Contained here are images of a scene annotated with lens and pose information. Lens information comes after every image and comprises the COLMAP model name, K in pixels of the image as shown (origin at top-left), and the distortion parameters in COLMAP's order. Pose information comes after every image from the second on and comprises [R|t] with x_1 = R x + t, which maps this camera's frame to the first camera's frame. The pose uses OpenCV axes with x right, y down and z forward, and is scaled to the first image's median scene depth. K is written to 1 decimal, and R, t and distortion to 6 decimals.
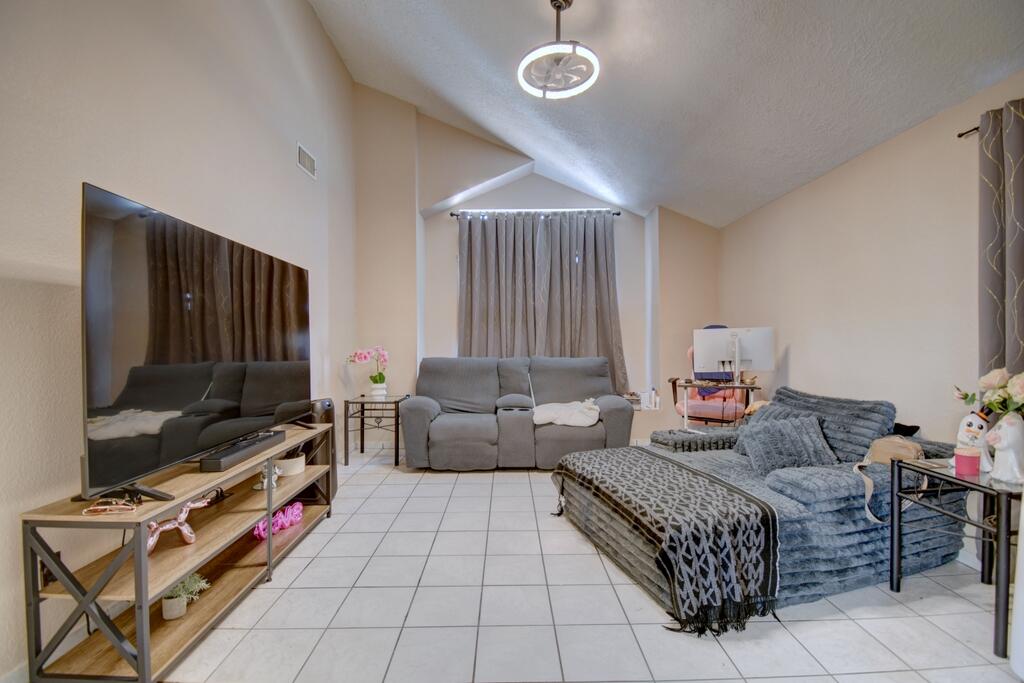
lens RADIAL K [[456.9, 0, 505.7], [0, 456.9, 339.7], [0, 0, 1]] dist [0.000302, -0.000753]
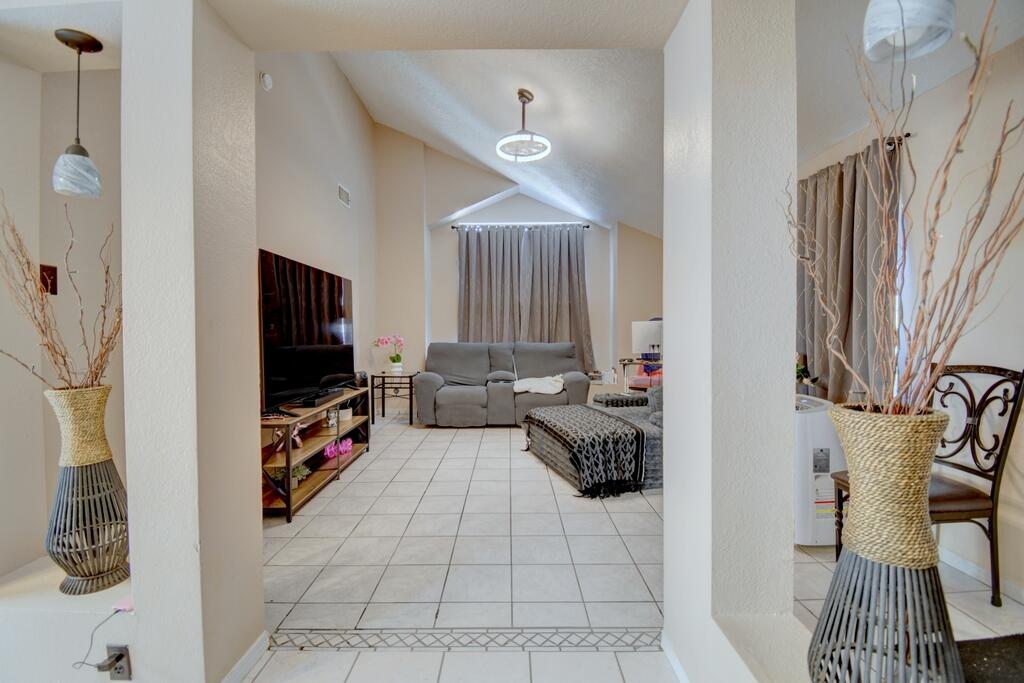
lens RADIAL K [[456.9, 0, 505.7], [0, 456.9, 339.7], [0, 0, 1]] dist [0.000302, -0.000753]
pose [[0.999974, 0.000949, -0.007177, 0.057874], [-0.000756, 0.999640, 0.026813, -0.005383], [0.007199, -0.026807, 0.999615, -0.412487]]
